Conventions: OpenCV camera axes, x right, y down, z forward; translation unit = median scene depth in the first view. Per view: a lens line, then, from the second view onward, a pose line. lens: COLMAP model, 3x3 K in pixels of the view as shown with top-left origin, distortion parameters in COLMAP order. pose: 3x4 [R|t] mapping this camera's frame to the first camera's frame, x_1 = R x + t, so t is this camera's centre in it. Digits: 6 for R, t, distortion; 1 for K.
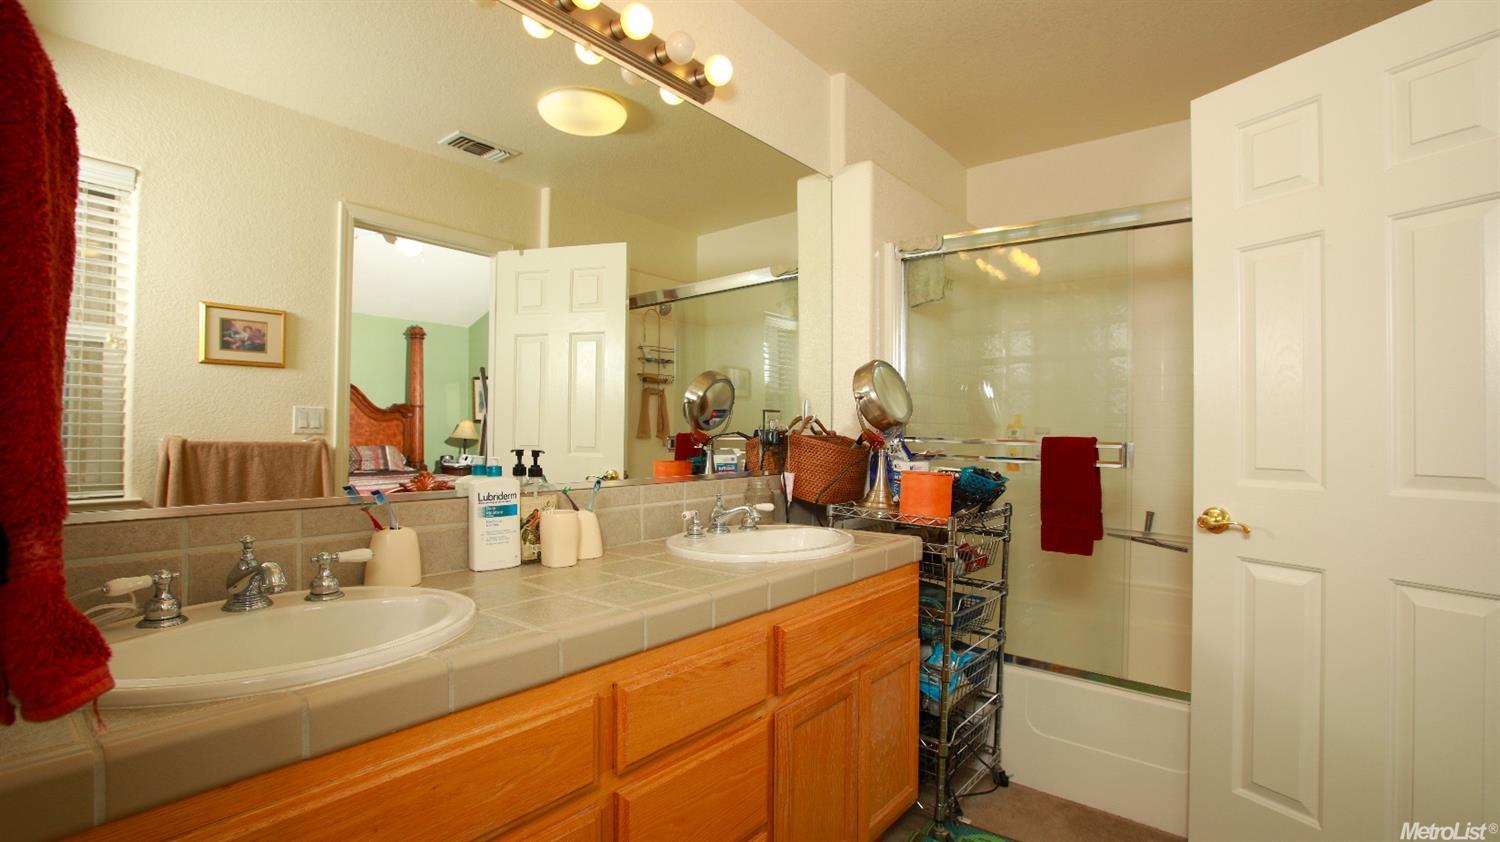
lens RADIAL K [[698.7, 0, 750.0], [0, 698.7, 423.2], [0, 0, 1]] dist [-0.013414, -0.000109]
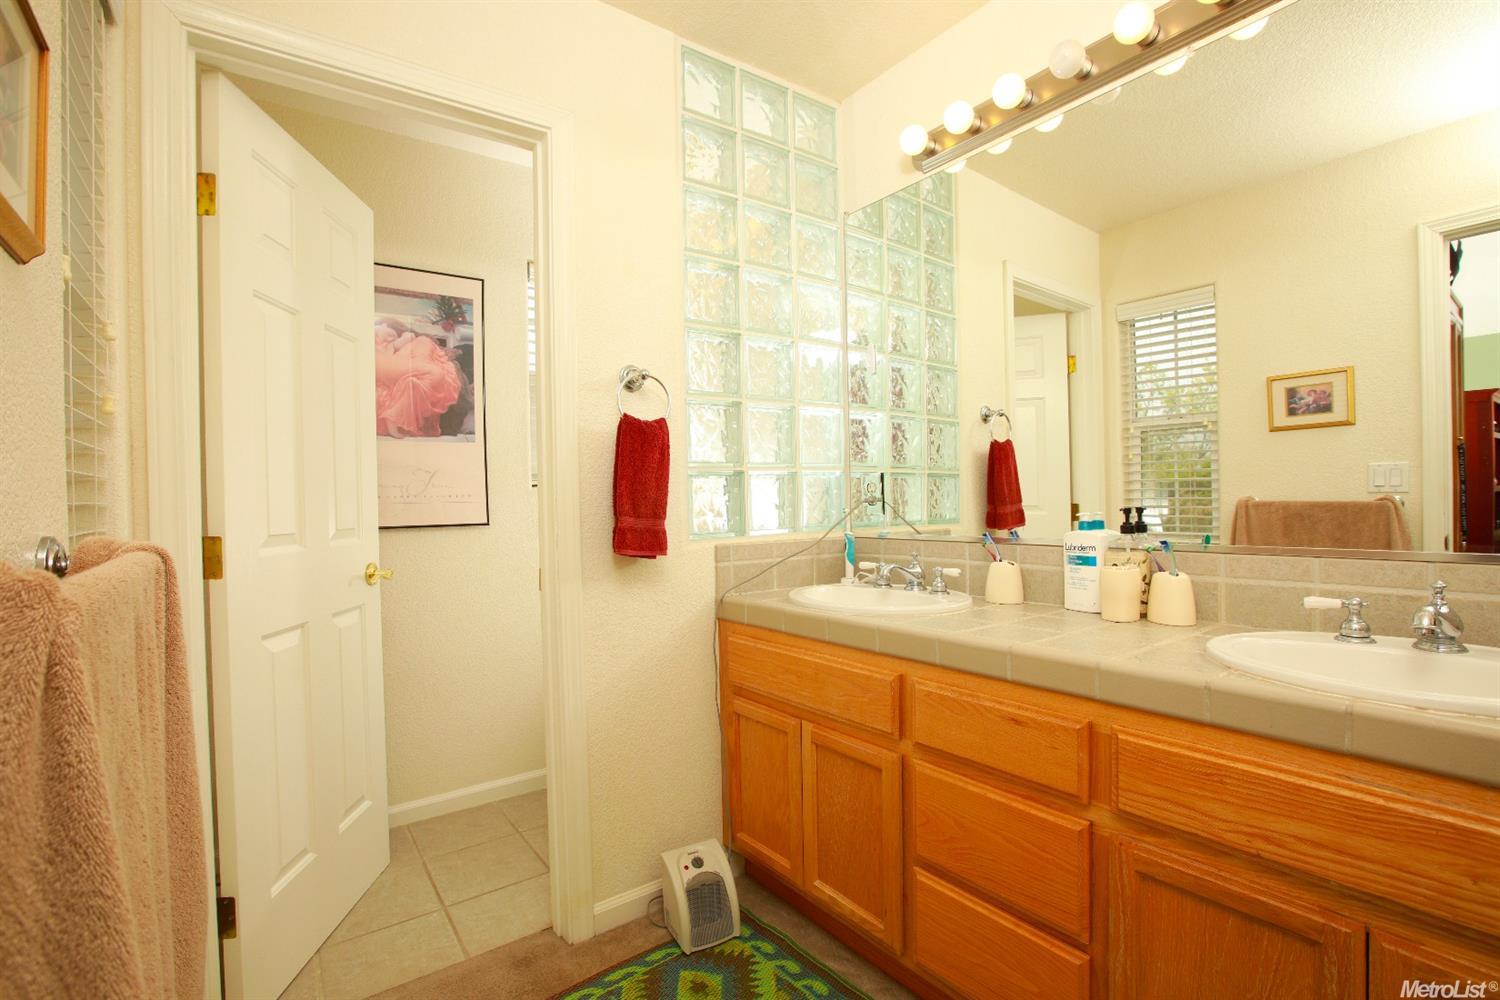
lens RADIAL K [[702.5, 0, 749.4], [0, 702.5, 501.9], [0, 0, 1]] dist [0.000390, 0.000081]
pose [[-0.255774, -0.001629, -0.966735, 0.836039], [0.028922, 0.999538, -0.009337, 0.022707], [0.966304, -0.030348, -0.255609, 0.721253]]
